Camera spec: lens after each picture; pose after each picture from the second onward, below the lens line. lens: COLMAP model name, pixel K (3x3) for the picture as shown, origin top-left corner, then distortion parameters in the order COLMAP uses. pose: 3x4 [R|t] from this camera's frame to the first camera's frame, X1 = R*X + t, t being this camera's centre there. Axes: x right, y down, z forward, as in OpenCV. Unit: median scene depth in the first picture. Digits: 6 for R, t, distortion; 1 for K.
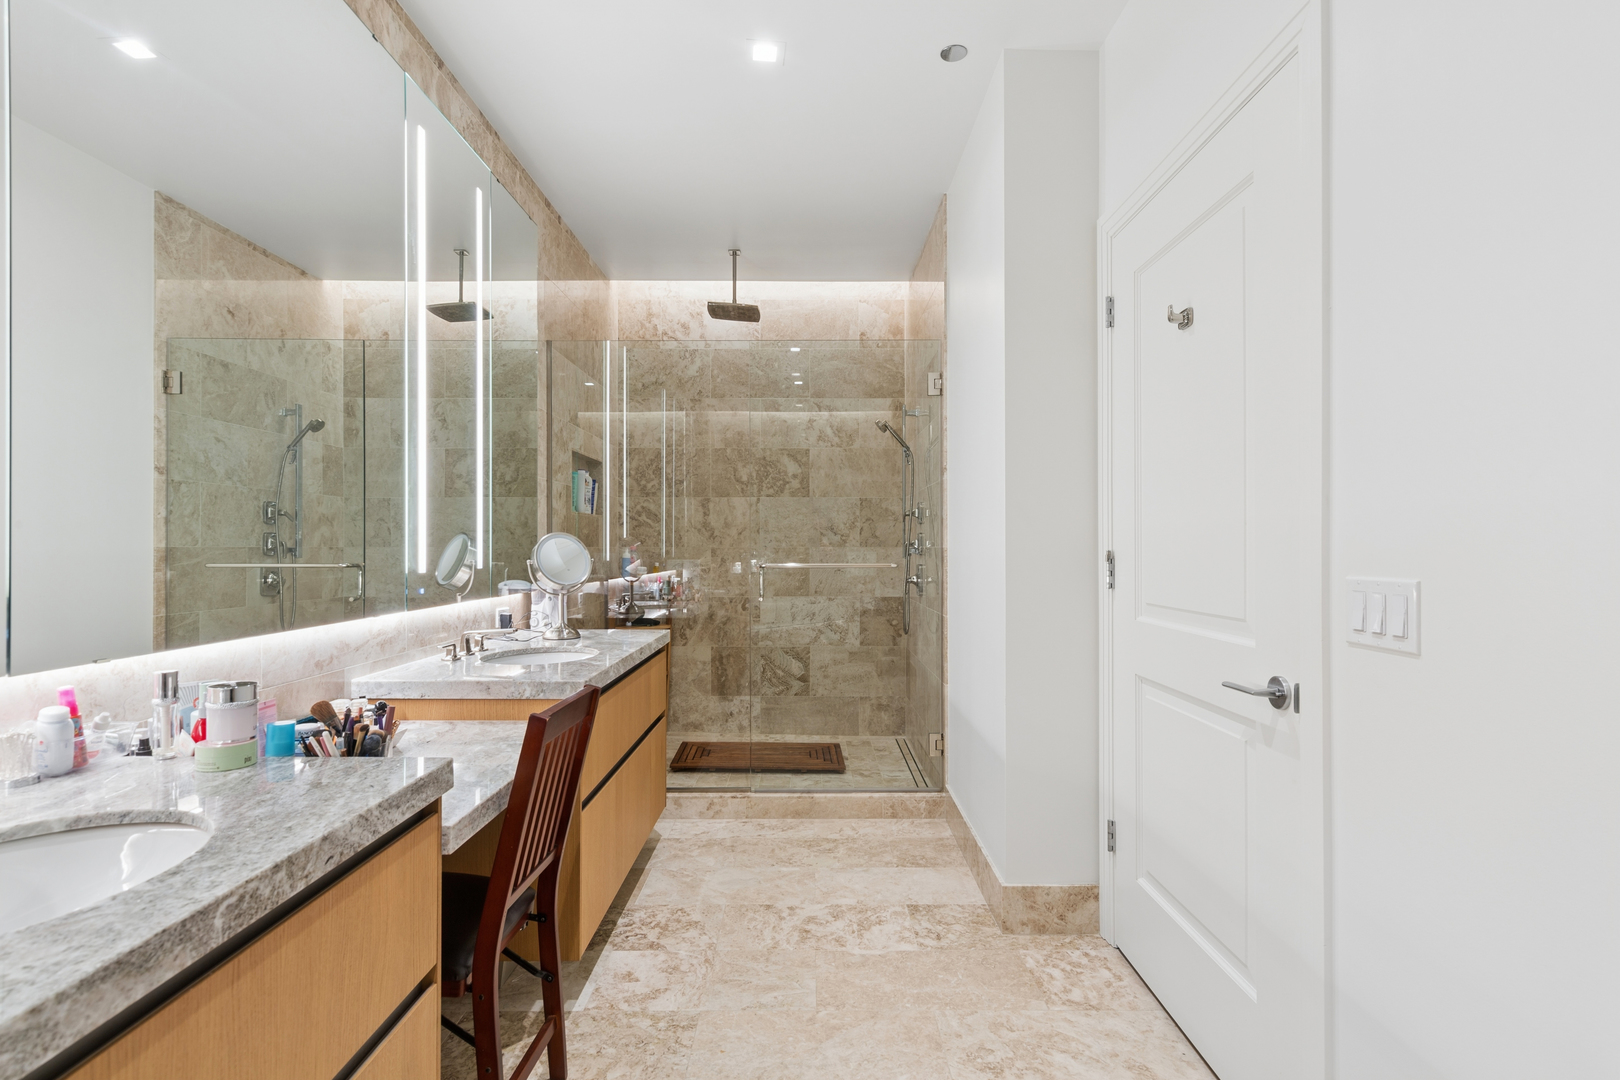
lens RADIAL K [[834.4, 0, 810.0], [0, 834.4, 540.0], [0, 0, 1]] dist [0.000105, 0.000042]
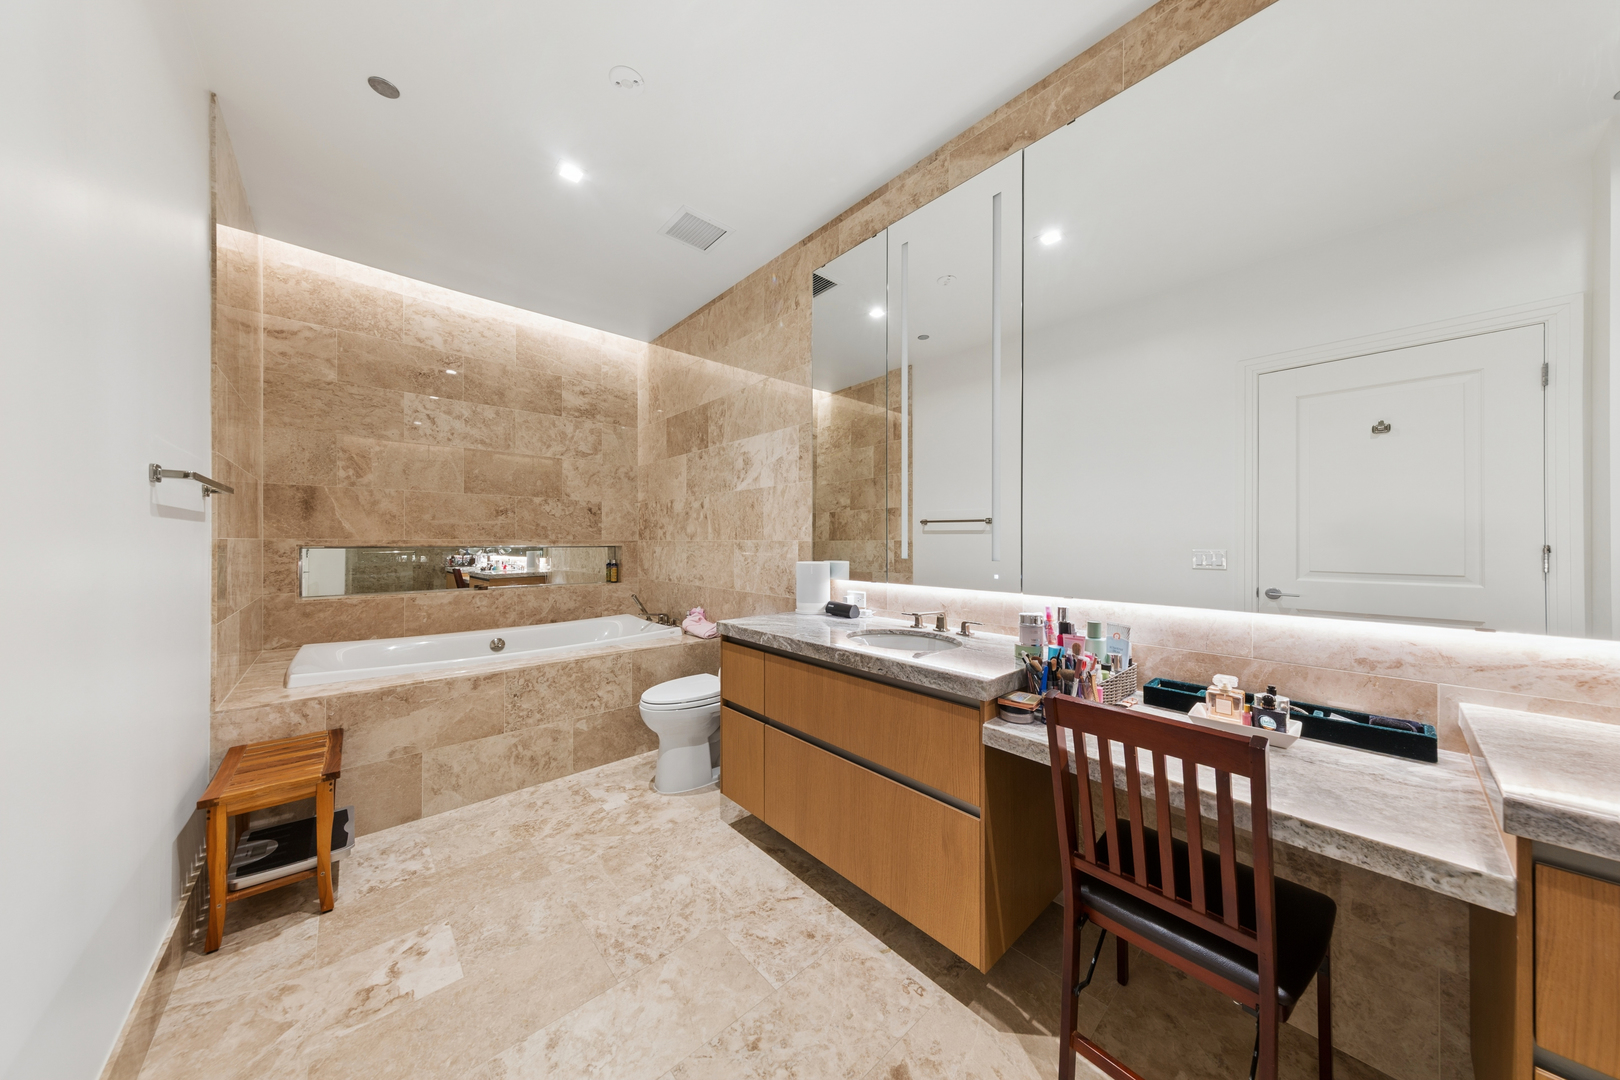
lens RADIAL K [[513.4, 0, 810.0], [0, 513.4, 540.0], [0, 0, 1]] dist [0.000112, 0.000004]
pose [[-0.745804, -0.001499, -0.666164, 0.601711], [0.001008, 0.999994, -0.003378, 0.018019], [0.666165, -0.003191, -0.745797, 2.130997]]
